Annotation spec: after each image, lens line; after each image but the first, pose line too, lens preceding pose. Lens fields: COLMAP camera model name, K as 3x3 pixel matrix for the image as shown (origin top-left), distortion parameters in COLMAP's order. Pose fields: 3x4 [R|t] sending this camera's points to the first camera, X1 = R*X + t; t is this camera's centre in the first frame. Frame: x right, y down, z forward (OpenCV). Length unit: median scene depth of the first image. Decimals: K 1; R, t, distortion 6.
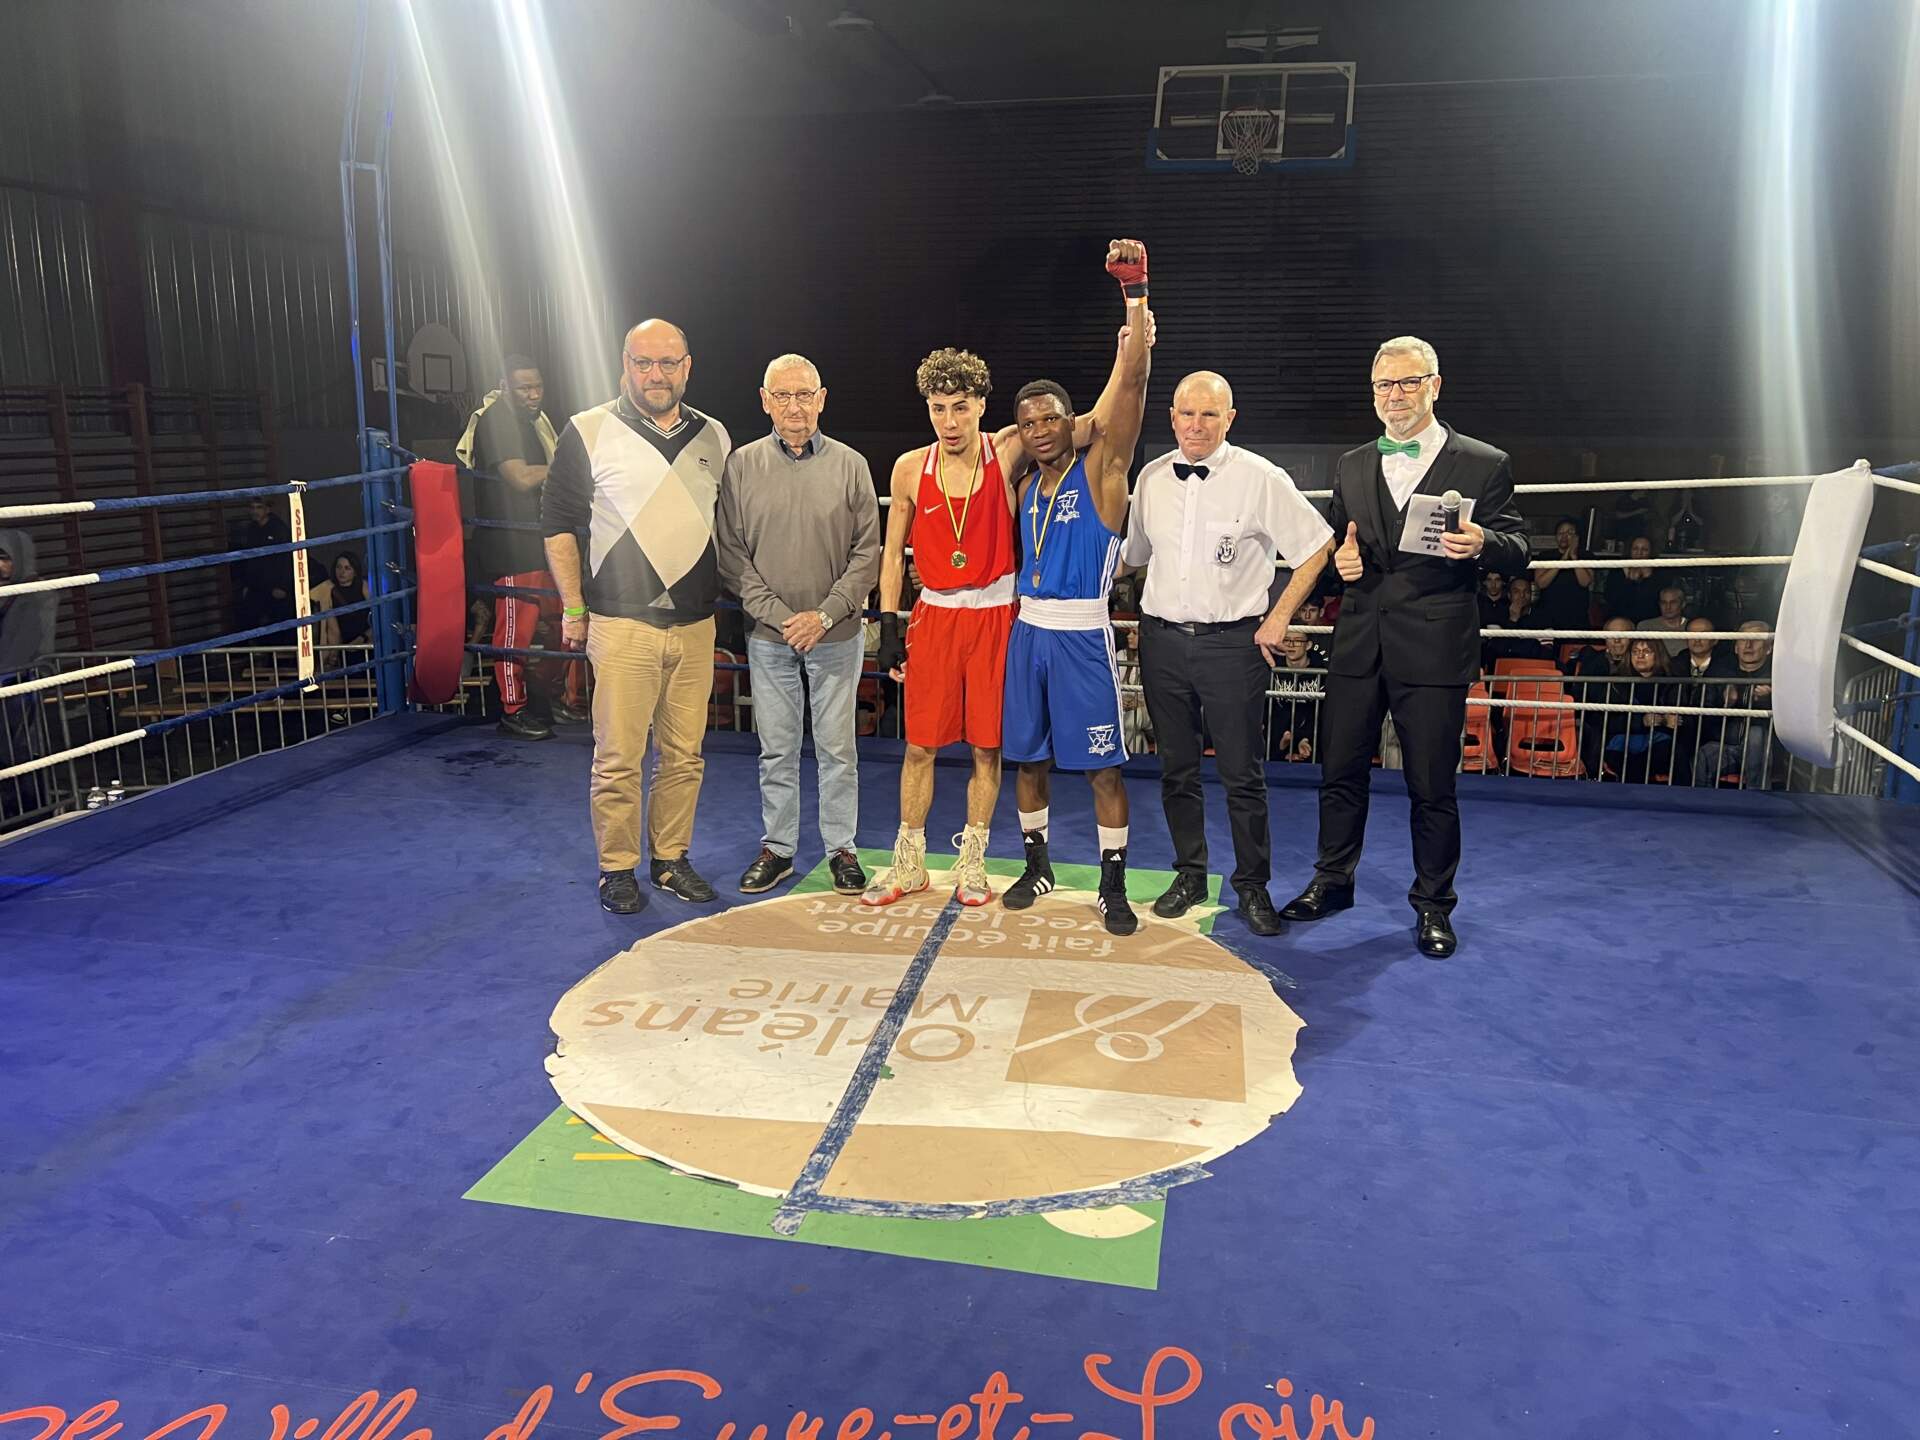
lens RADIAL K [[1446.8, 0, 962.8], [0, 1446.8, 703.0], [0, 0, 1]] dist [0.062526, -0.065517]
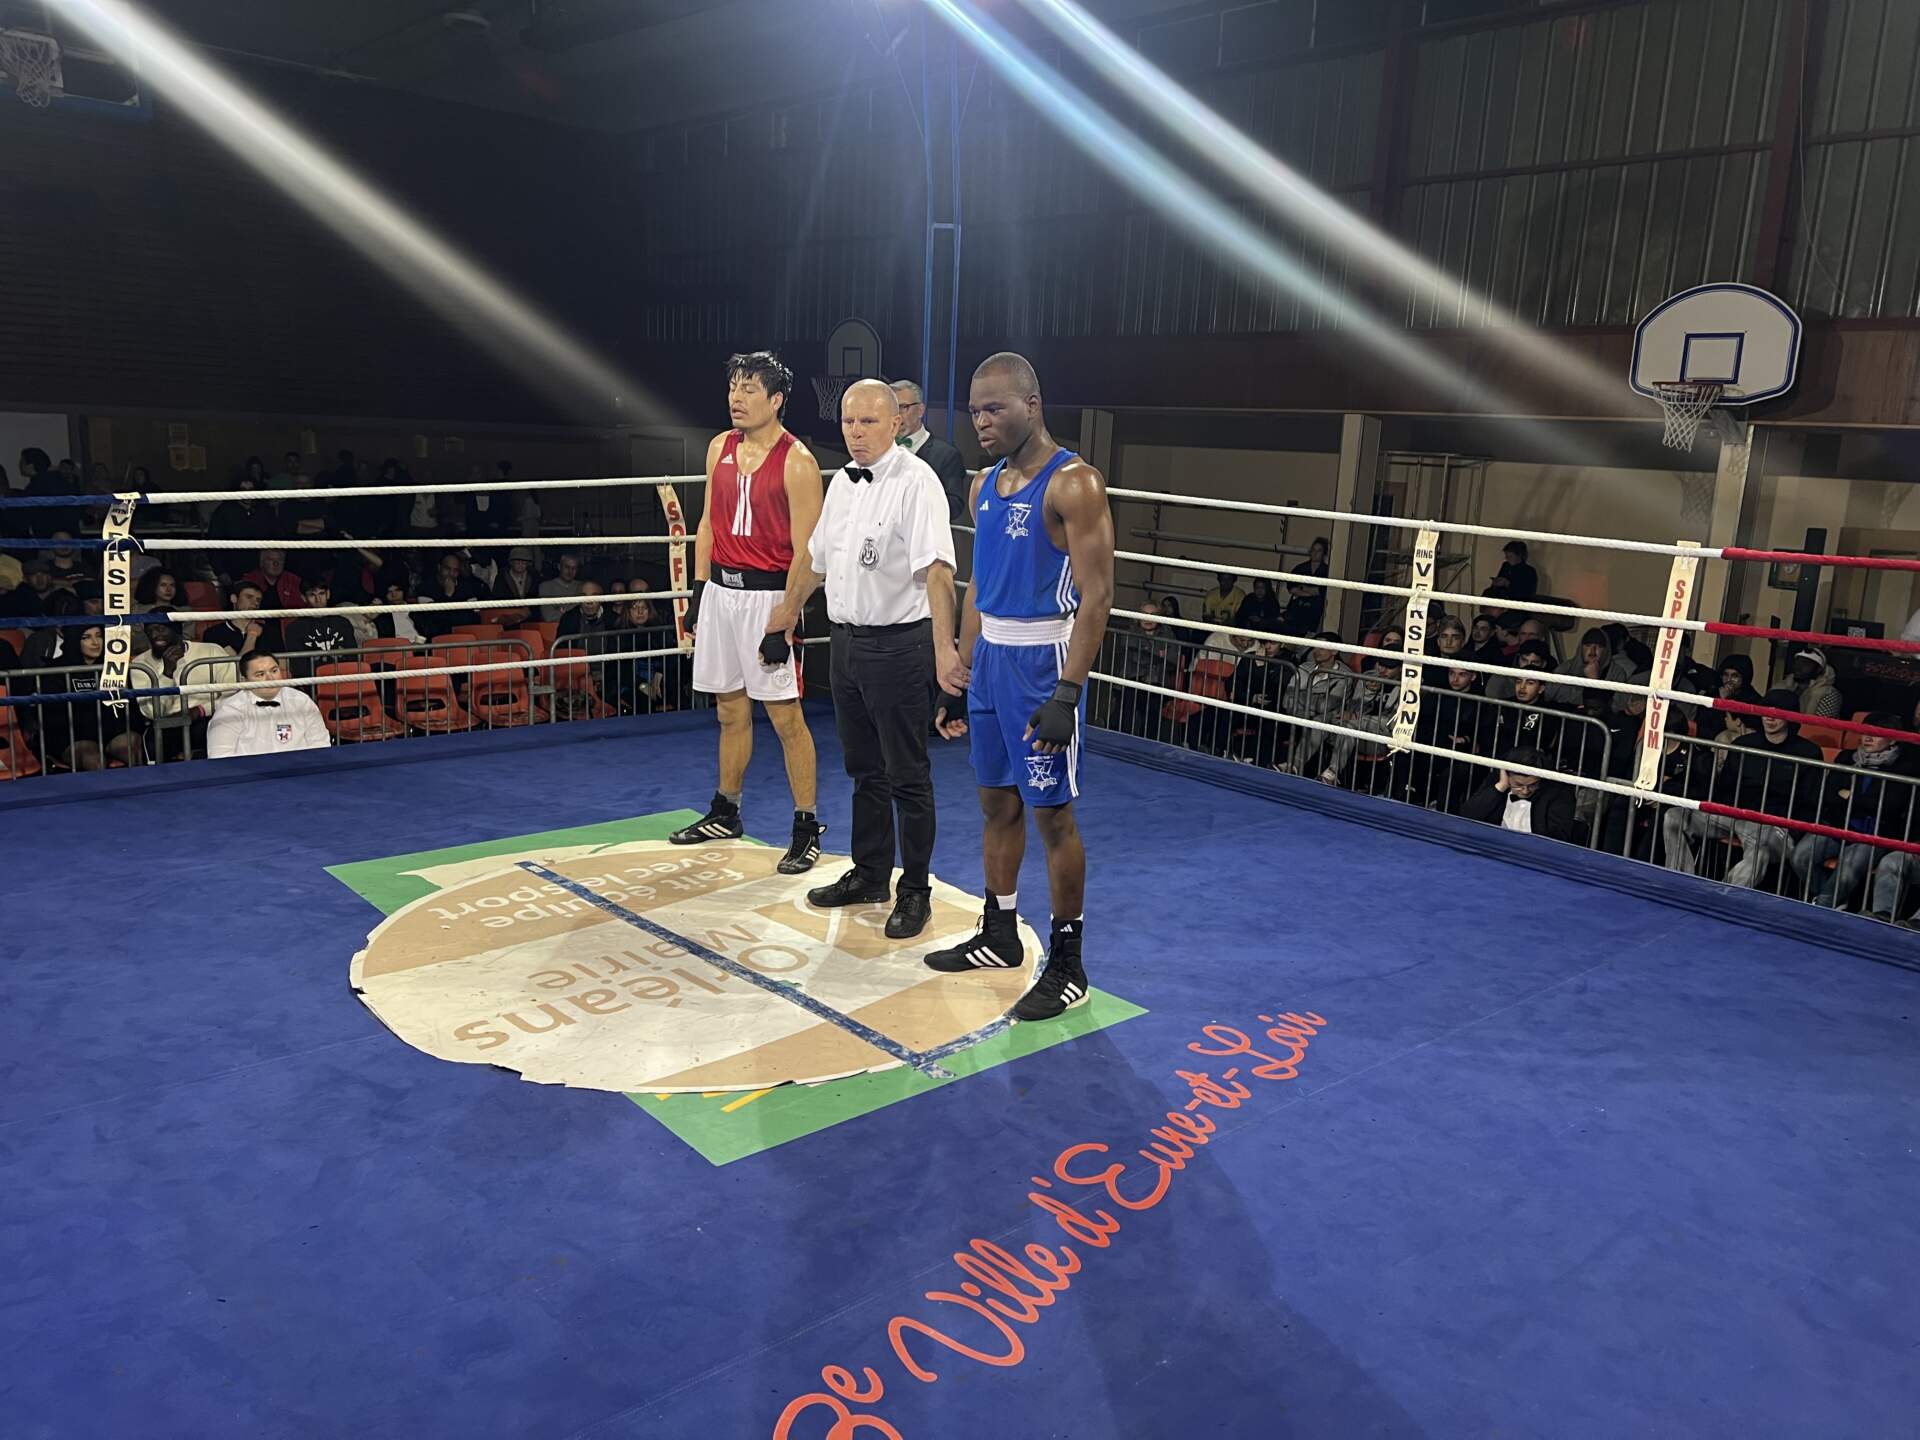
lens RADIAL K [[1446.8, 0, 966.4], [0, 1446.8, 702.9], [0, 0, 1]] dist [0.062526, -0.065517]
pose [[0.580567, -0.134569, 0.803015, -0.788926], [0.119344, 0.989660, 0.079563, -0.040460], [-0.805418, 0.049643, 0.590624, 0.168244]]
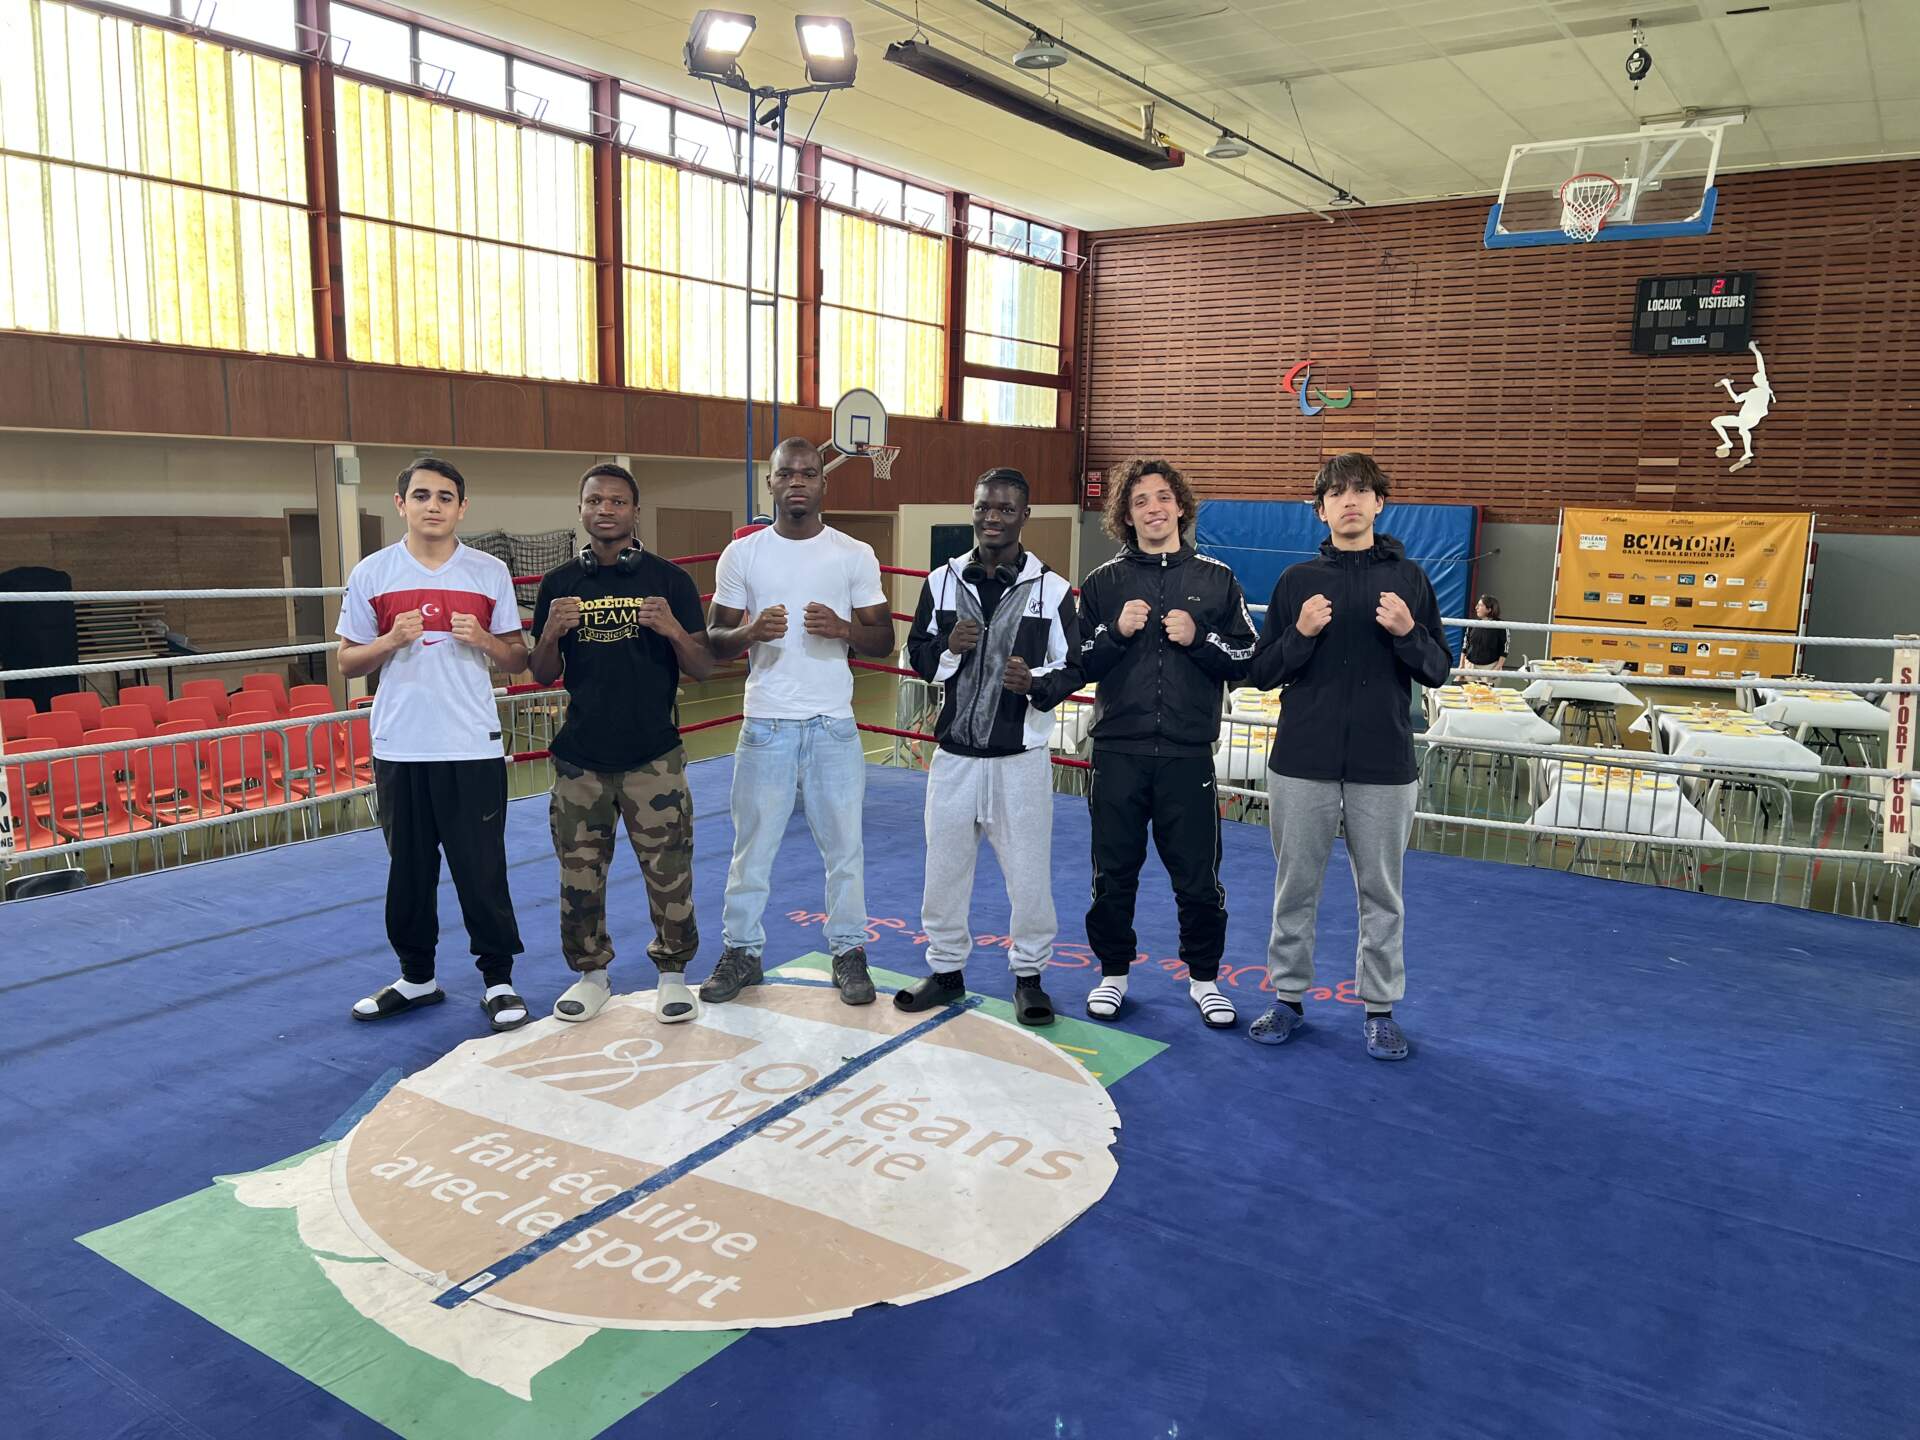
lens RADIAL K [[1446.8, 0, 969.8], [0, 1446.8, 709.1], [0, 0, 1]] dist [0.062526, -0.065517]
pose [[-0.932548, -0.089074, 0.349886, -0.488359], [0.038029, 0.939465, 0.340528, -0.380415], [-0.359038, 0.330865, -0.872709, 1.722513]]
